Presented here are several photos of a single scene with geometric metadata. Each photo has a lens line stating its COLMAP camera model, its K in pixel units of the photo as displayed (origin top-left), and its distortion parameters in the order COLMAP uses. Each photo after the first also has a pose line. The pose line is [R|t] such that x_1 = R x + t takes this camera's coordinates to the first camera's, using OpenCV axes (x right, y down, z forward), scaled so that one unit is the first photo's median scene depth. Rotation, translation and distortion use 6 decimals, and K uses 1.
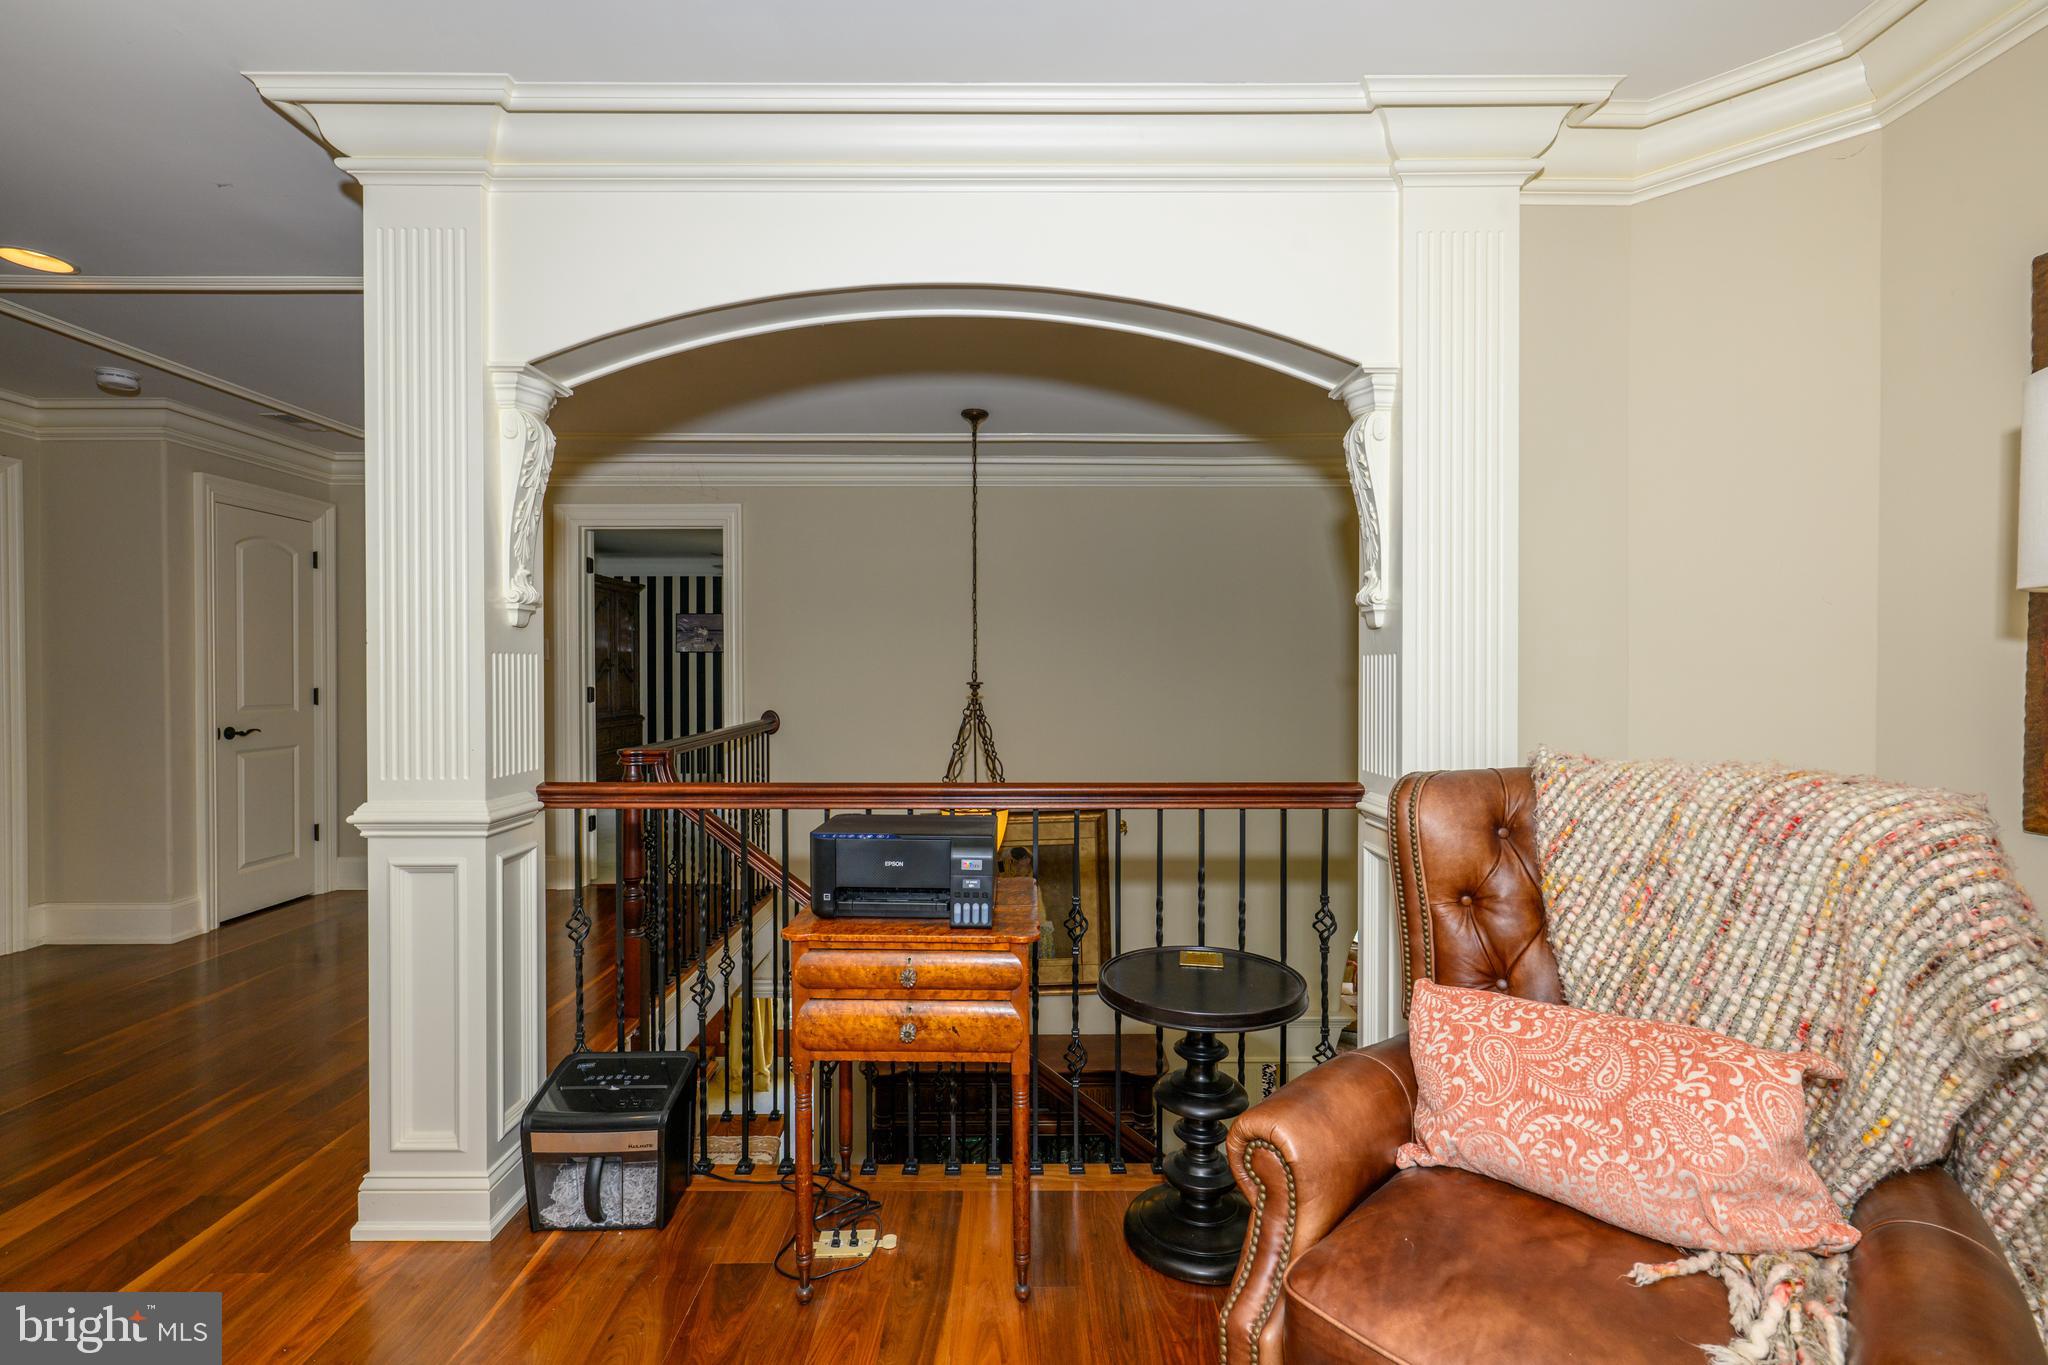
lens RADIAL K [[913.1, 0, 1022.6], [0, 913.1, 680.5], [0, 0, 1]] dist [0.000072, 0.000813]
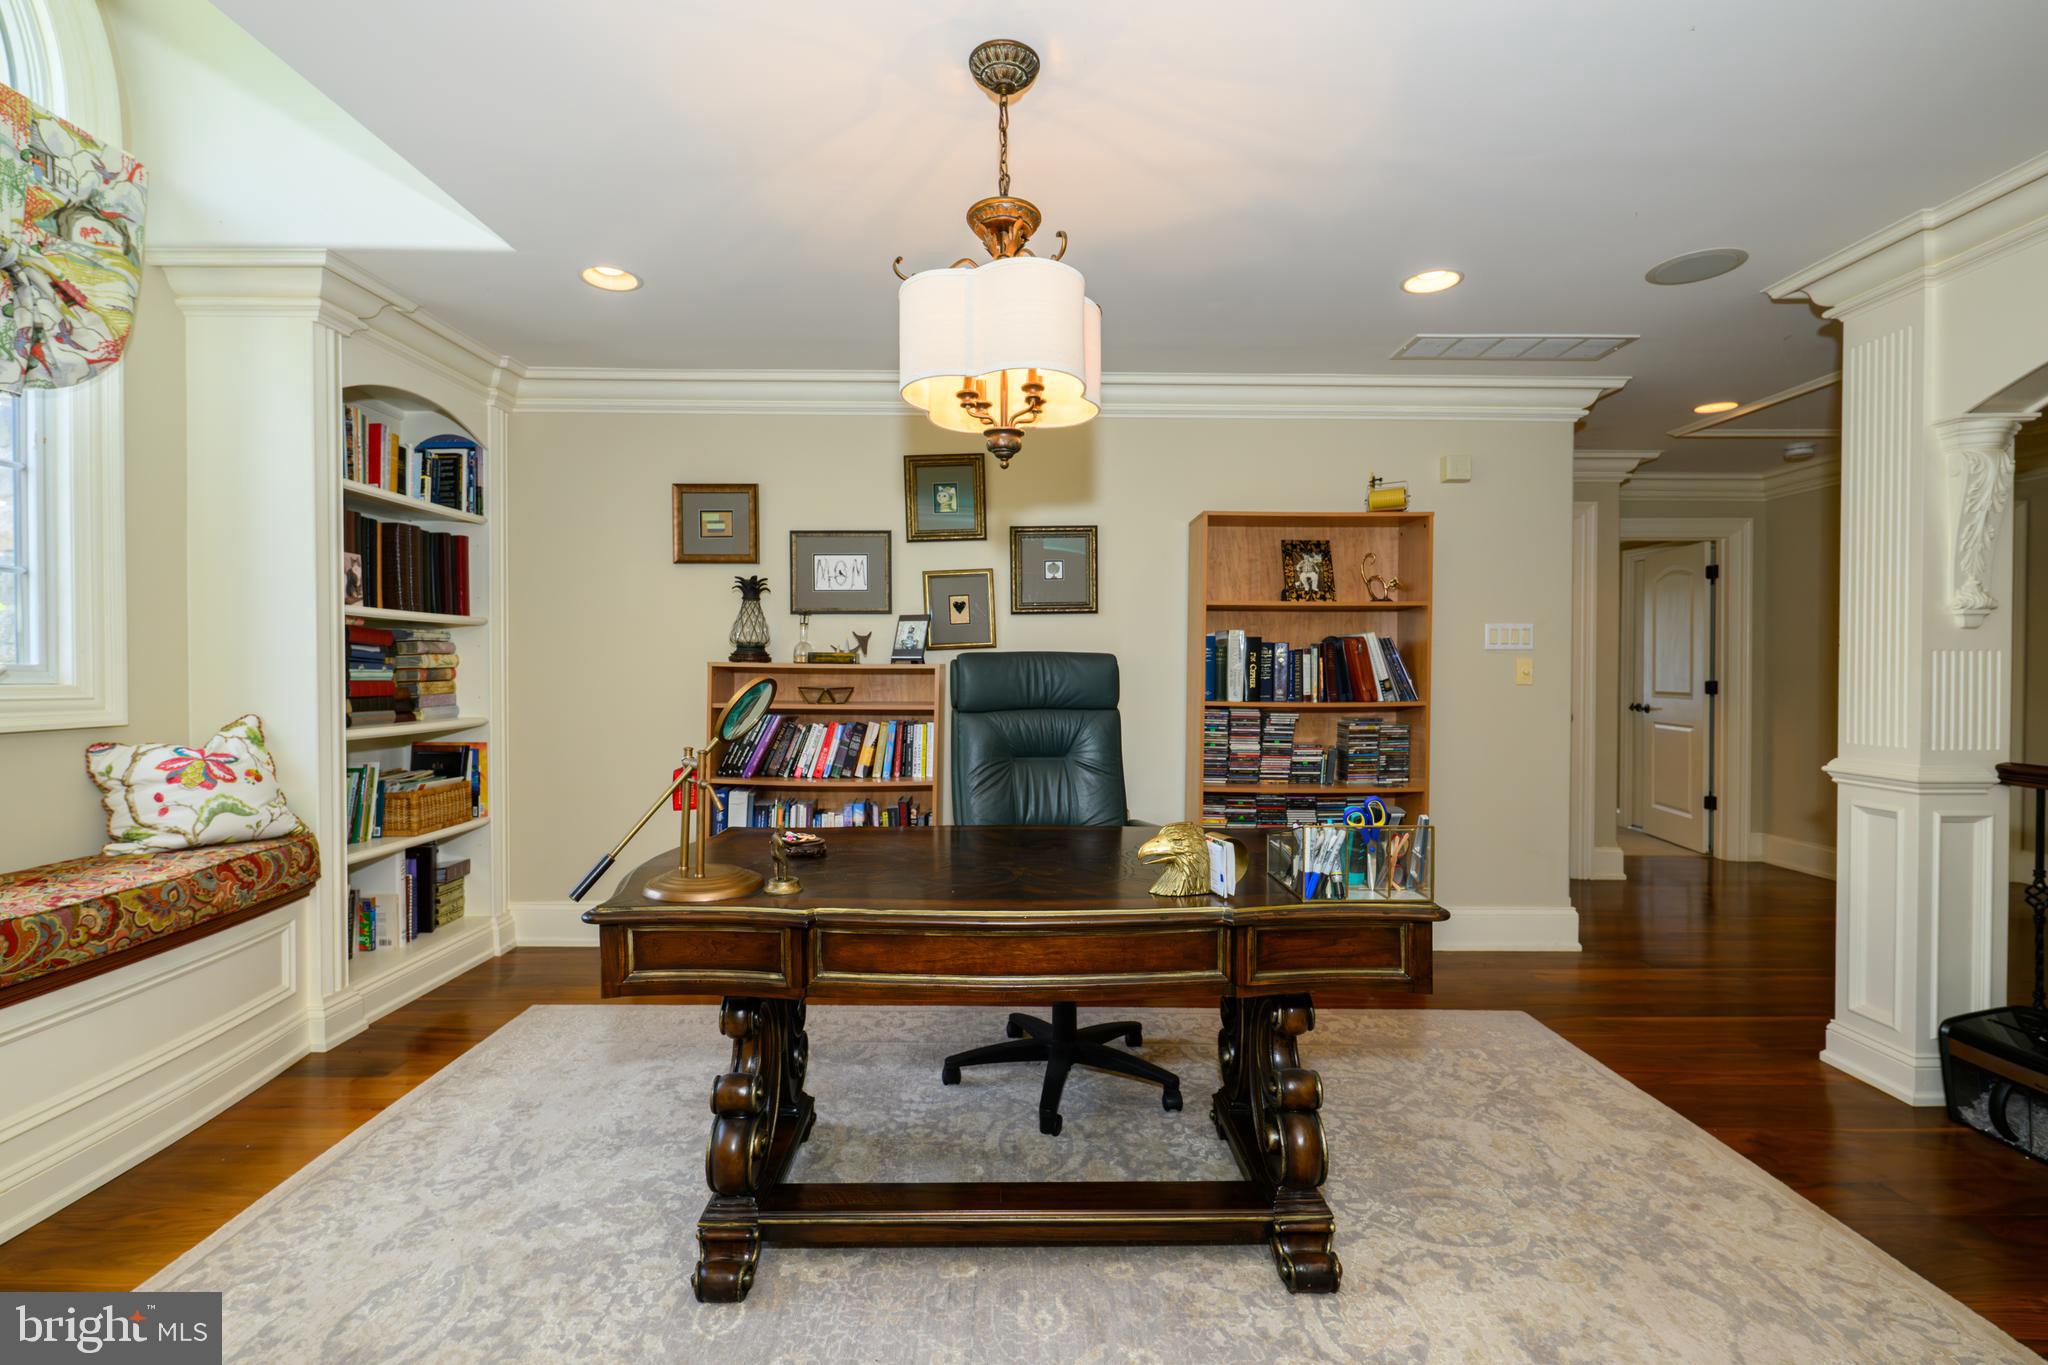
lens RADIAL K [[976.9, 0, 1024.0], [0, 976.9, 682.5], [0, 0, 1]] dist [0.000894, 0.000521]
pose [[0.008191, 0.015896, -0.999840, 0.778020], [-0.008293, 0.999840, 0.015828, 0.003061], [0.999932, 0.008162, 0.008322, -0.271459]]
